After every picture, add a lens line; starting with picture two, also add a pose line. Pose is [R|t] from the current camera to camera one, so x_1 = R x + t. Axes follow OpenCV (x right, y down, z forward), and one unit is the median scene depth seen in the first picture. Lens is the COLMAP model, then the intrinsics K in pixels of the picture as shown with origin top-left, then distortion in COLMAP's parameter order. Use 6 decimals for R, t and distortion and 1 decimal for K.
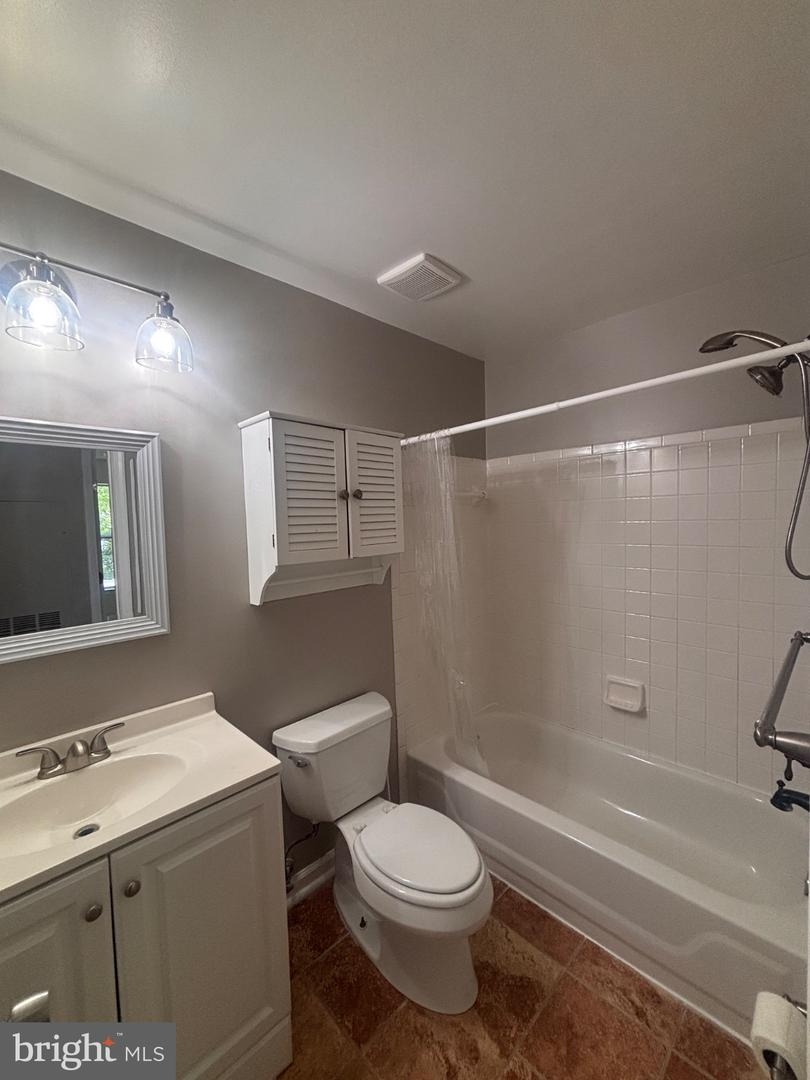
lens RADIAL K [[436.2, 0, 403.7], [0, 436.2, 540.9], [0, 0, 1]] dist [0.002101, 0.000173]
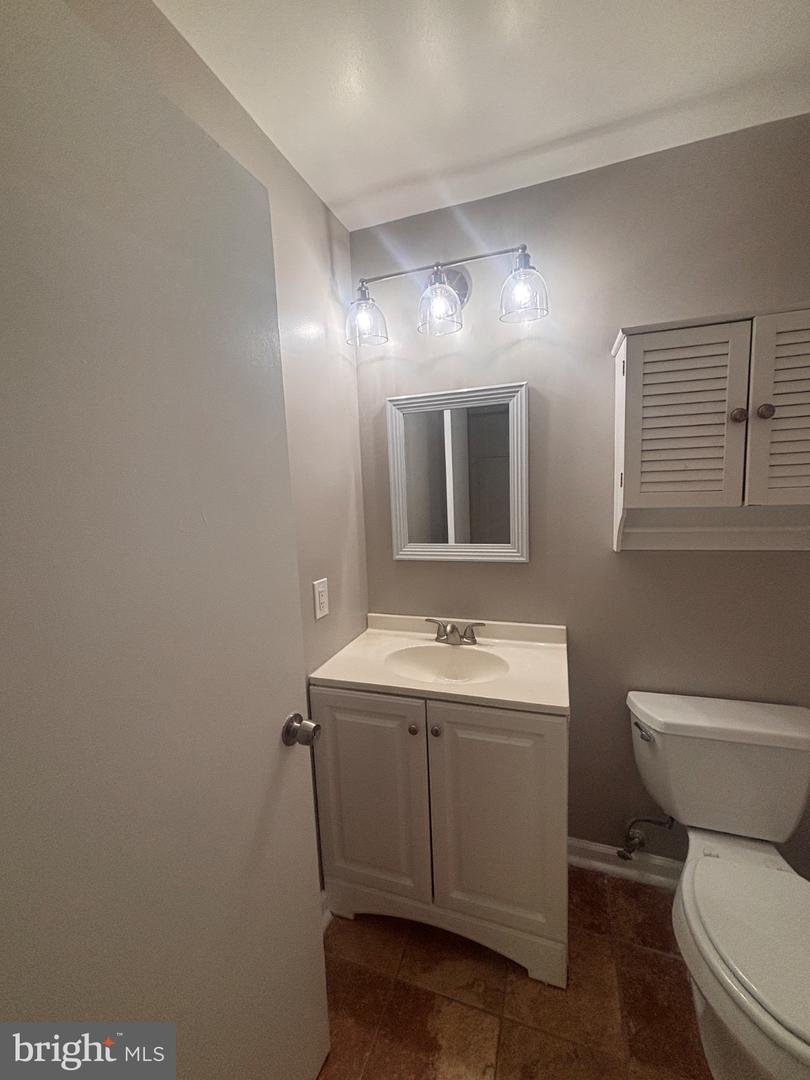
lens RADIAL K [[433.5, 0, 404.7], [0, 433.5, 539.9], [0, 0, 1]] dist [0.000148, 0.000678]
pose [[0.443313, 0.117088, -0.888687, 0.297385], [-0.017480, 0.992373, 0.122029, 0.020345], [0.896196, -0.038562, 0.441978, 0.206588]]
